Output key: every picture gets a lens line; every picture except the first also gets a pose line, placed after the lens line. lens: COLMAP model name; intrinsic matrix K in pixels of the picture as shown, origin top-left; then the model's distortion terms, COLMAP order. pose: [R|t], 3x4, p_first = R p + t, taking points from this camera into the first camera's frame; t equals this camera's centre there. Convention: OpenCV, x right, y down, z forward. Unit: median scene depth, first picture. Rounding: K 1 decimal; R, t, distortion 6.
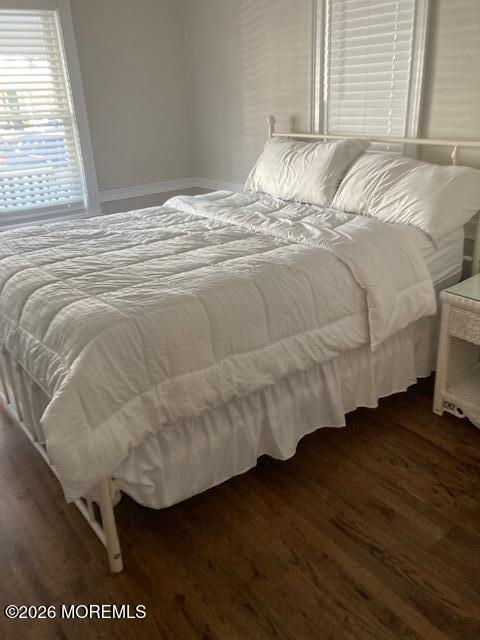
lens RADIAL K [[530.4, 0, 240.0], [0, 530.4, 320.0], [0, 0, 1]] dist [-0.005303, -0.006185]
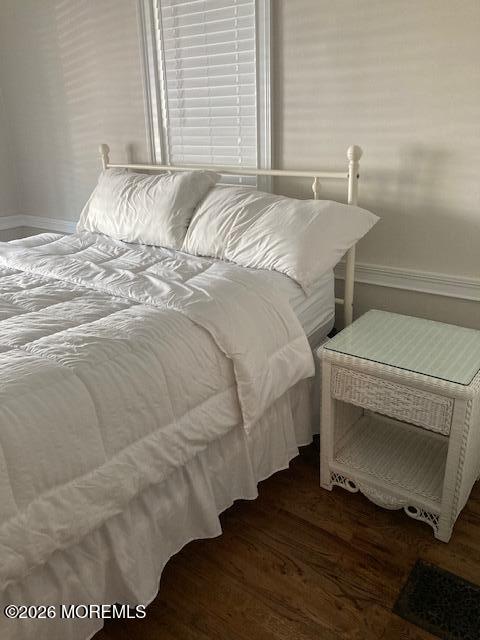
lens RADIAL K [[520.7, 0, 240.0], [0, 520.7, 320.0], [0, 0, 1]] dist [0.054107, -0.005986]
pose [[0.963212, -0.075203, 0.258004, 0.046539], [0.088727, 0.995205, -0.041162, -0.072094], [-0.253672, 0.062540, 0.965267, 0.216514]]
